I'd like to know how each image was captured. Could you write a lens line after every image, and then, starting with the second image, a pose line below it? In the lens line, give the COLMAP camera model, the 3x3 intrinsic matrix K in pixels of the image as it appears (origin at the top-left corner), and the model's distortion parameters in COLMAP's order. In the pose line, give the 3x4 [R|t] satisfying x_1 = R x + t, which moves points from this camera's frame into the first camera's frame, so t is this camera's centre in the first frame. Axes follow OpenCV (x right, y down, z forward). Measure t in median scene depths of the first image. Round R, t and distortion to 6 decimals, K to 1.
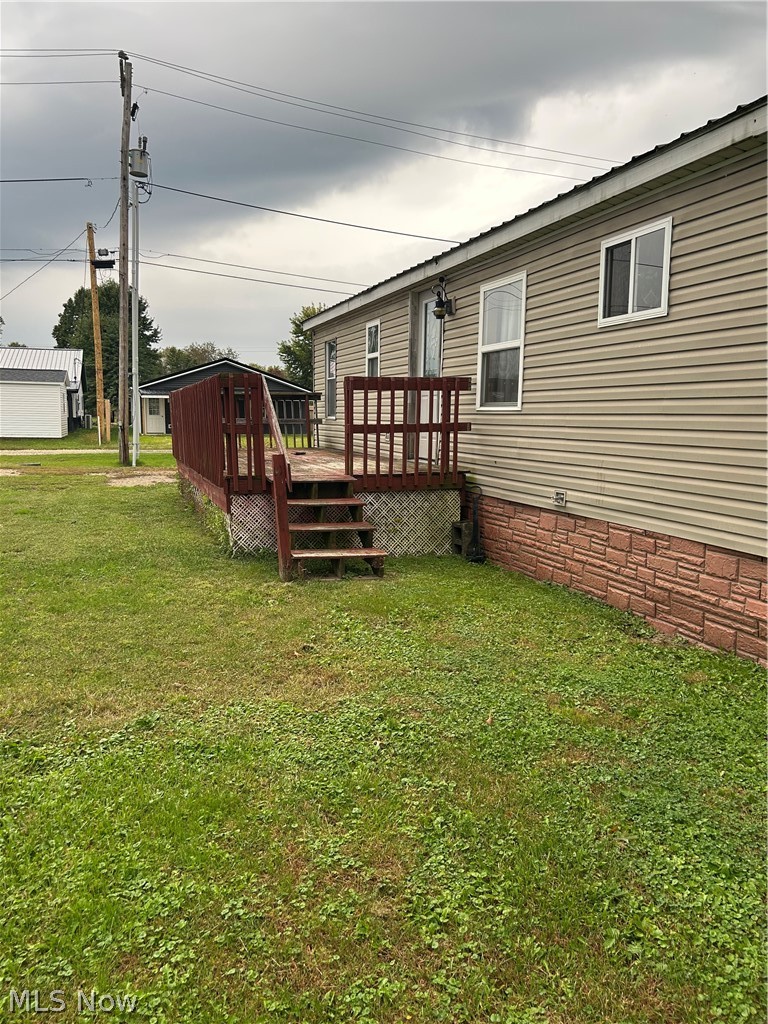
lens RADIAL K [[776.1, 0, 364.1], [0, 776.1, 500.5], [0, 0, 1]] dist [0.025896, -0.017515]
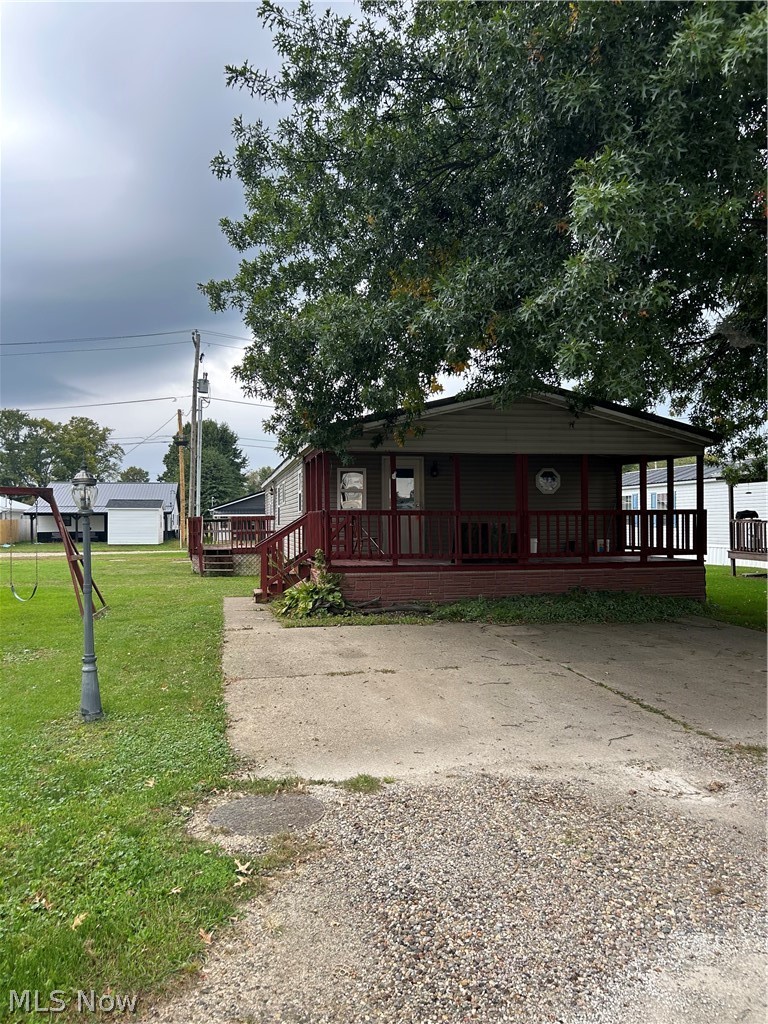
lens RADIAL K [[776.1, 0, 385.4], [0, 776.1, 521.6], [0, 0, 1]] dist [0.025896, -0.017515]
pose [[0.994684, -0.013960, -0.102026, 0.177387], [0.002345, 0.993582, -0.113089, 0.041788], [0.102949, 0.112249, 0.988333, -0.394382]]
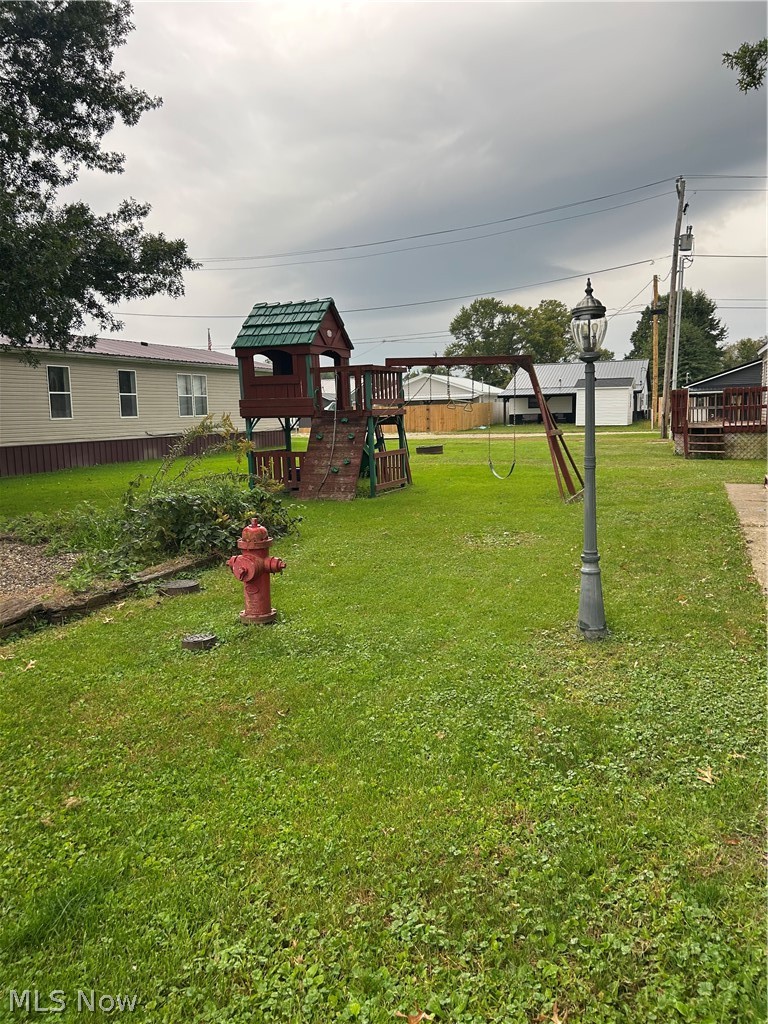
lens RADIAL K [[776.1, 0, 391.0], [0, 776.1, 525.4], [0, 0, 1]] dist [0.025896, -0.017515]
pose [[0.783115, 0.065367, -0.618431, 0.148006], [-0.042246, 0.997755, 0.051965, 0.041852], [0.620440, -0.014569, 0.784119, -0.349111]]
